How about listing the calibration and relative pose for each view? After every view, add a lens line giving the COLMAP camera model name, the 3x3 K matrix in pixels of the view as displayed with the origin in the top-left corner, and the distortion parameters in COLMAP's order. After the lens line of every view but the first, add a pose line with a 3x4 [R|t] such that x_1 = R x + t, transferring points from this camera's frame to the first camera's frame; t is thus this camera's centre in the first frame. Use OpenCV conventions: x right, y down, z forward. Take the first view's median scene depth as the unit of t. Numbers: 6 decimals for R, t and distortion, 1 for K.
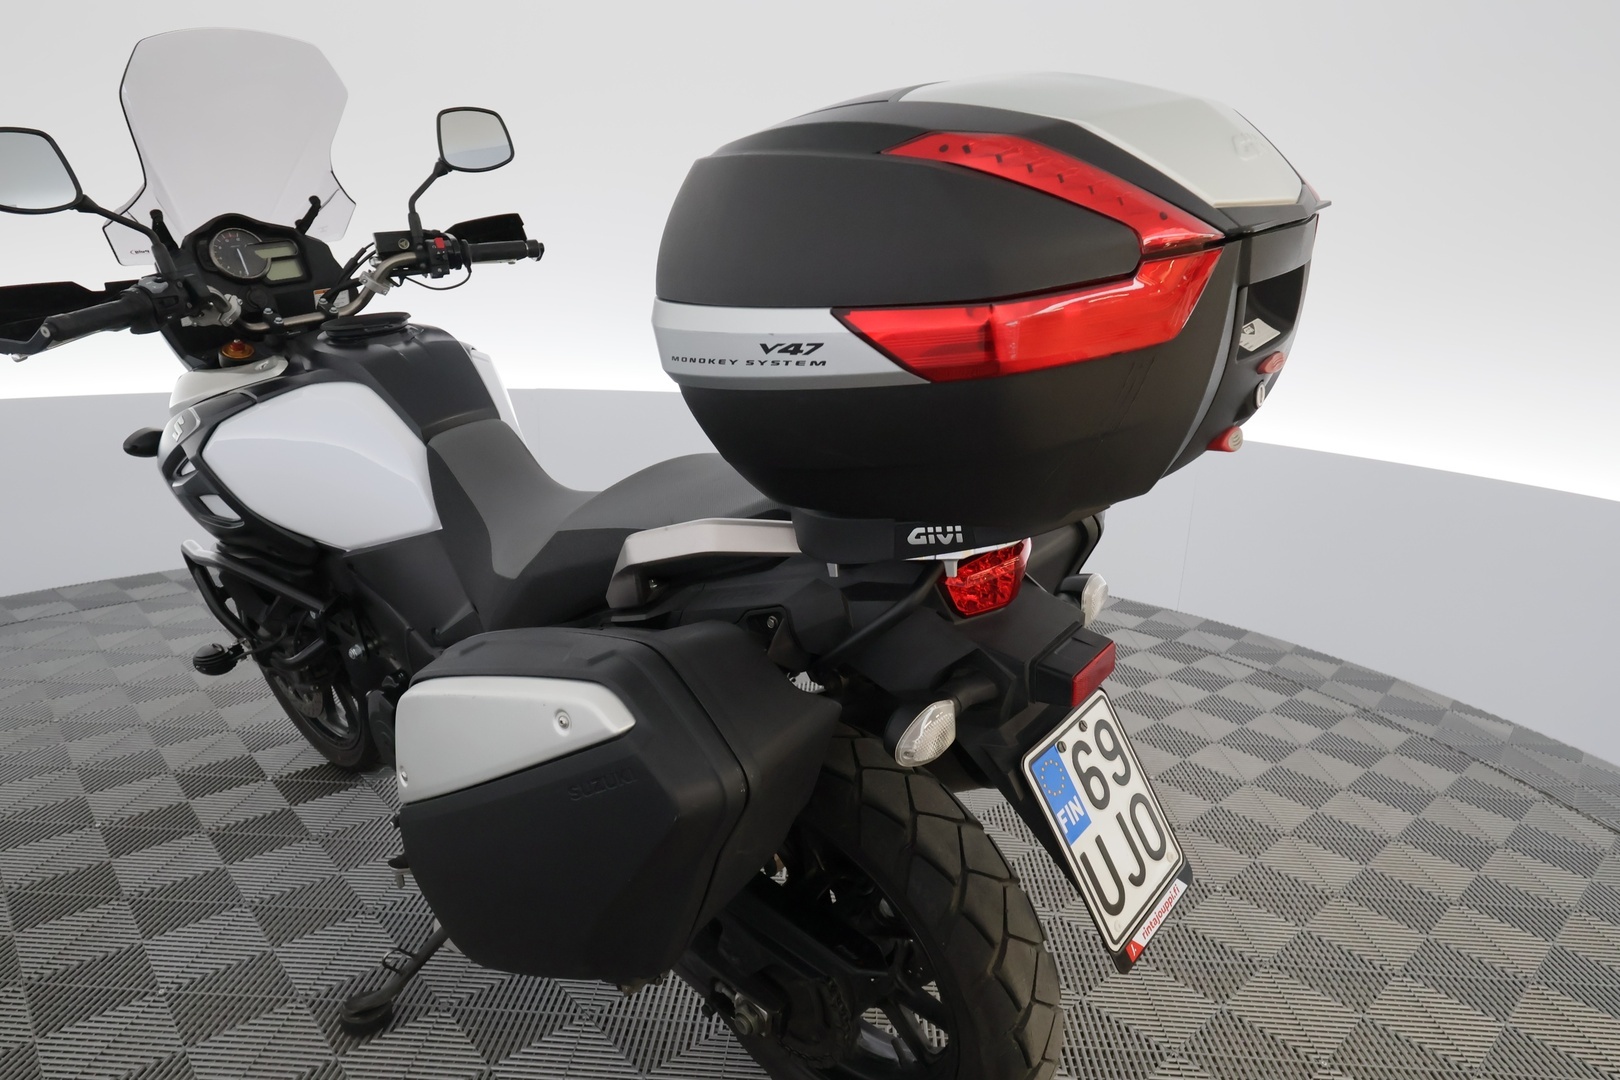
lens RADIAL K [[987.9, 0, 806.7], [0, 987.9, 564.2], [0, 0, 1]] dist [-0.005589, 0.000888]
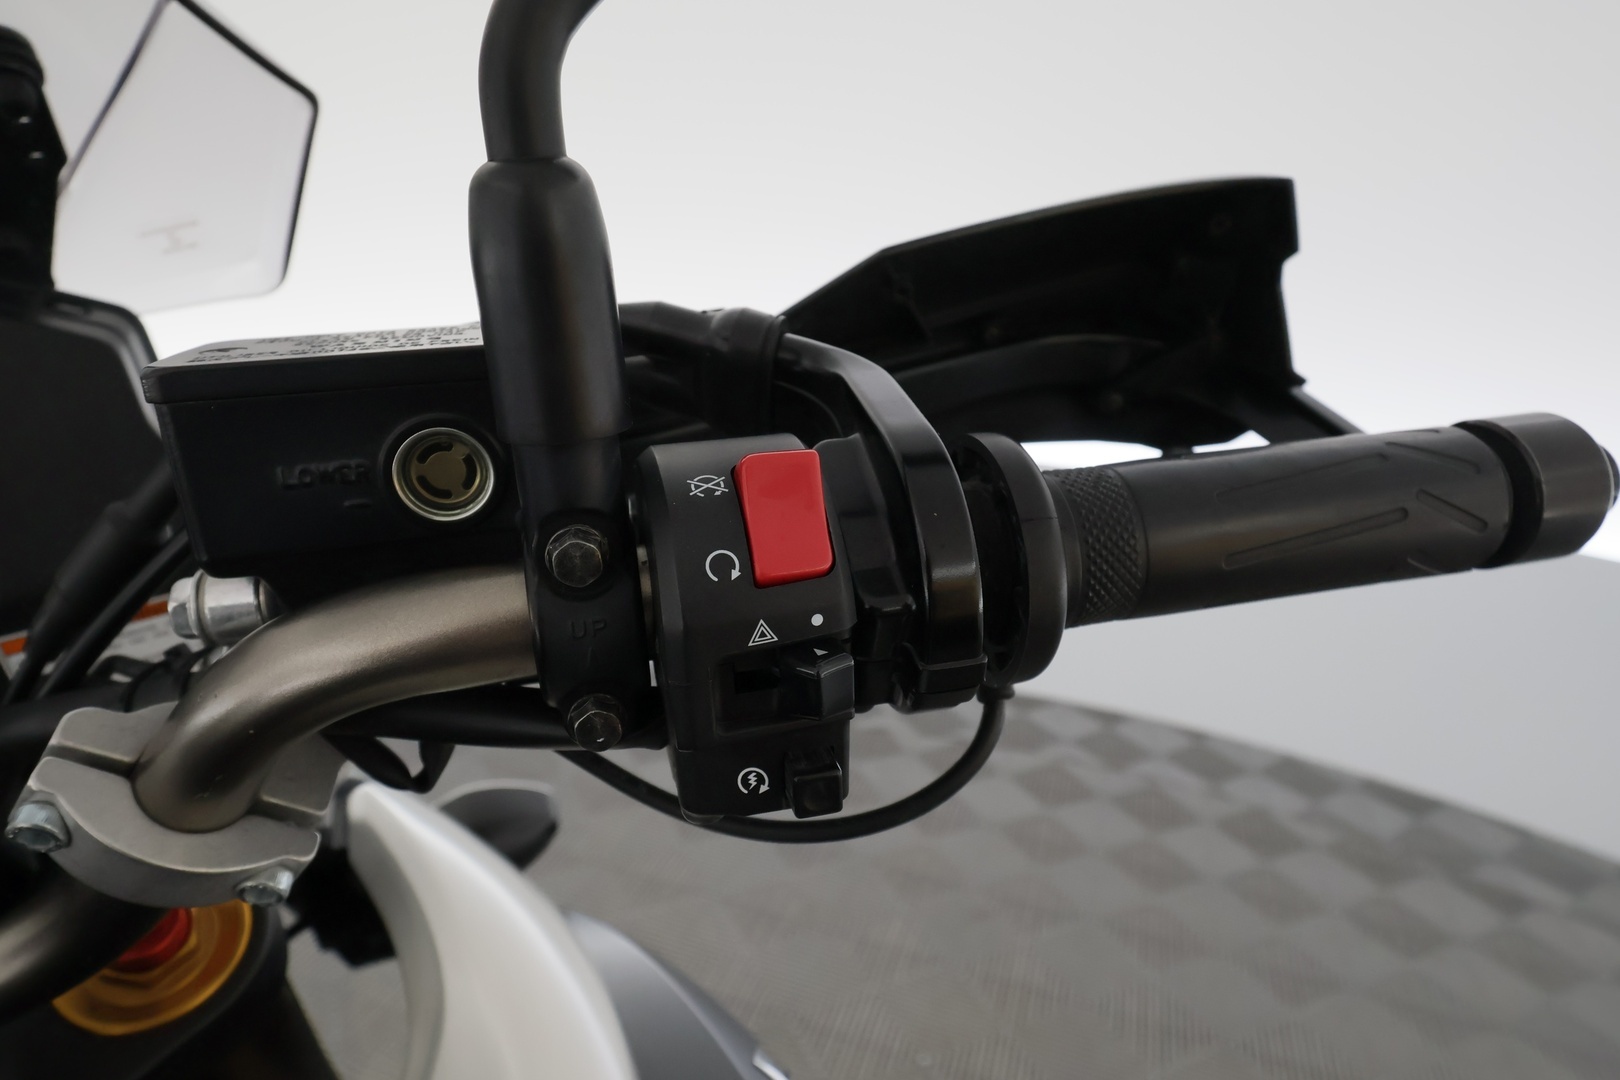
lens RADIAL K [[1003.0, 0, 810.0], [0, 1003.0, 540.0], [0, 0, 1]] dist [-0.001549, 0.000082]
pose [[0.965980, 0.119148, -0.229534, -0.352001], [-0.108079, 0.992315, 0.060255, -0.332580], [0.234949, -0.033397, 0.971434, 0.921617]]
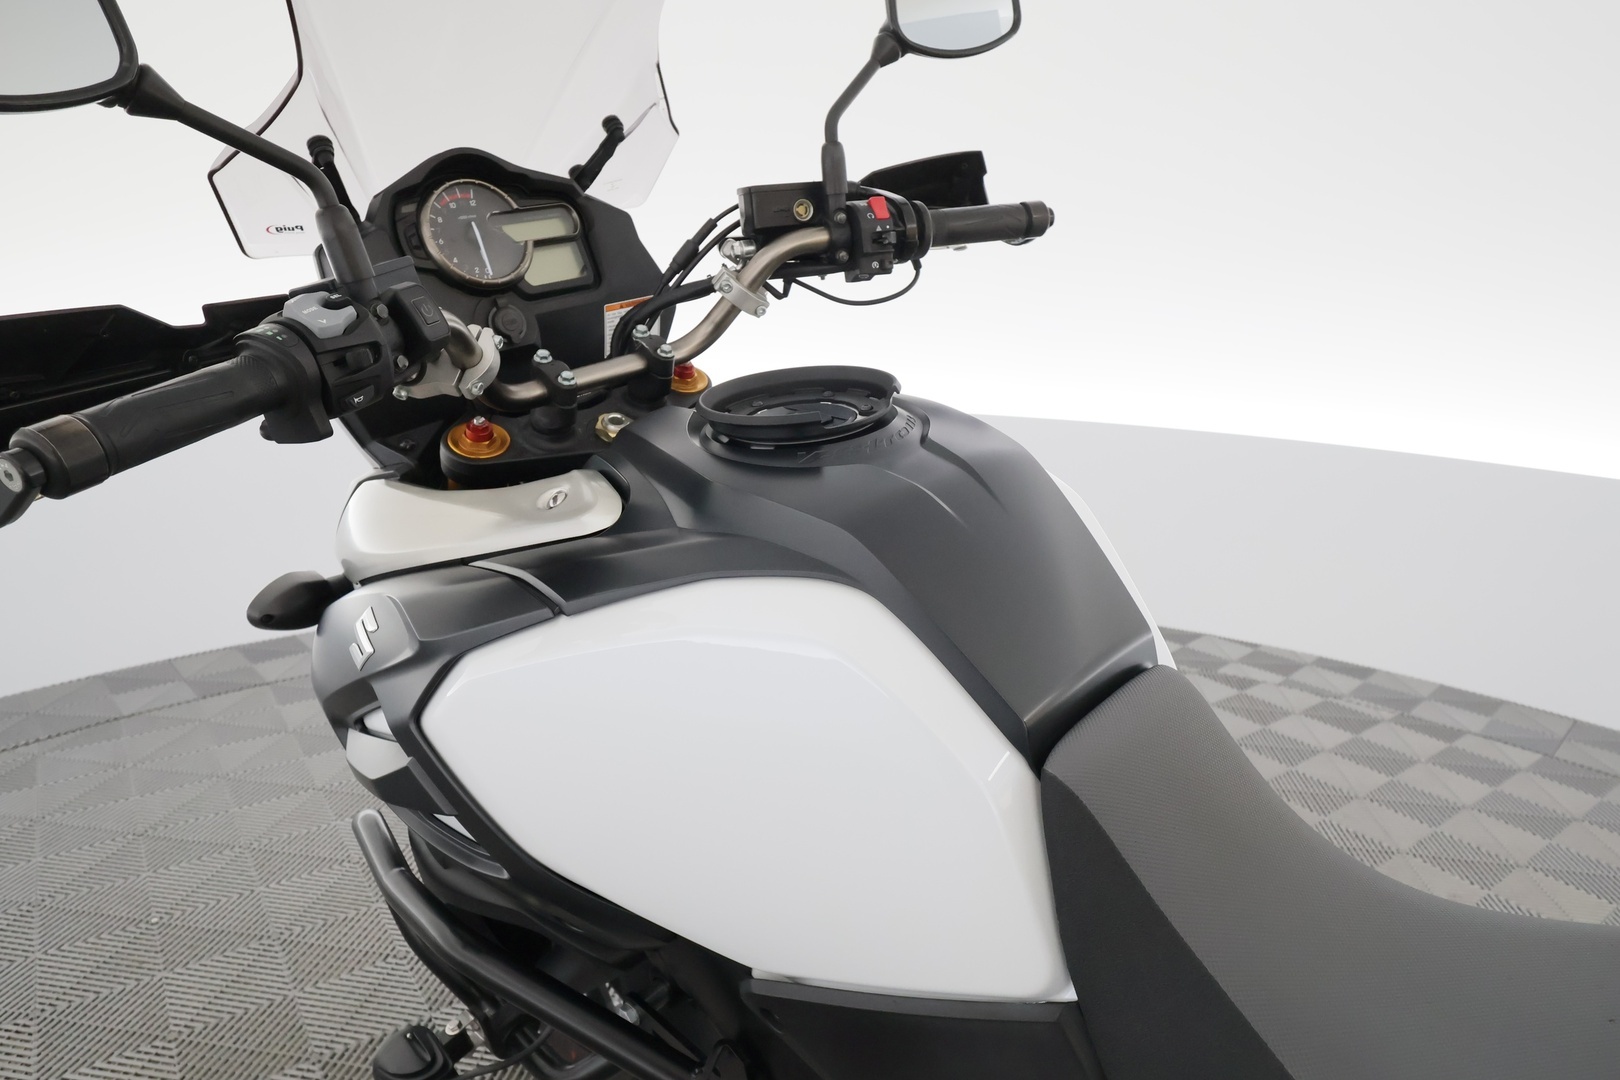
lens RADIAL K [[987.9, 0, 806.7], [0, 987.9, 564.2], [0, 0, 1]] dist [-0.005589, 0.000888]
pose [[0.994824, 0.028088, -0.097656, -0.360065], [-0.026184, 0.999442, 0.020729, -0.164906], [0.098184, -0.018065, 0.995004, 0.526380]]
